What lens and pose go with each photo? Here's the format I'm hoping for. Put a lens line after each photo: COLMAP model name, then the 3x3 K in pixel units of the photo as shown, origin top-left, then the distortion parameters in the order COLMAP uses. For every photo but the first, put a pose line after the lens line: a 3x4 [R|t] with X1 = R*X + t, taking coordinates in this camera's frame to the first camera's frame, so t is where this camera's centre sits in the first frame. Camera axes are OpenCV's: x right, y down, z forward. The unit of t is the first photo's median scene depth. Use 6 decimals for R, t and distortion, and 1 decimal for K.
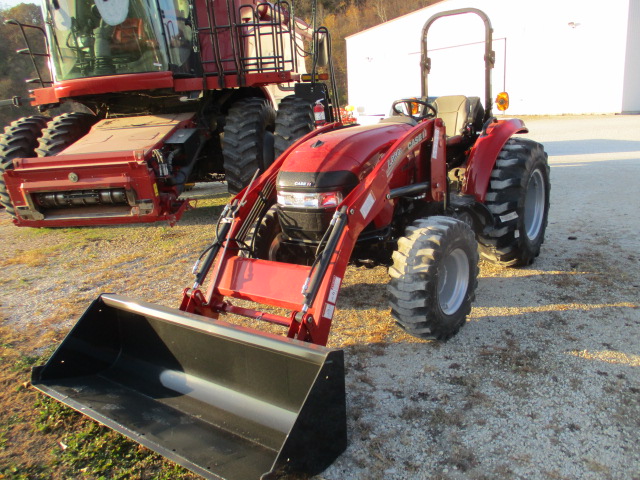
lens RADIAL K [[552.9, 0, 320.0], [0, 552.9, 240.0], [0, 0, 1]] dist [-0.030087, 0.009850]
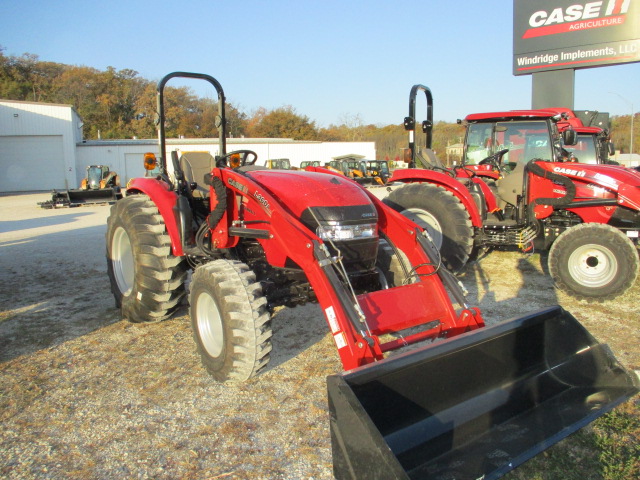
lens RADIAL K [[552.9, 0, 320.0], [0, 552.9, 240.0], [0, 0, 1]] dist [-0.030087, 0.009850]
pose [[0.261977, -0.073238, 0.962291, -0.892975], [0.236560, 0.971570, 0.009542, -0.071617], [-0.935632, 0.225140, 0.271854, 0.657094]]
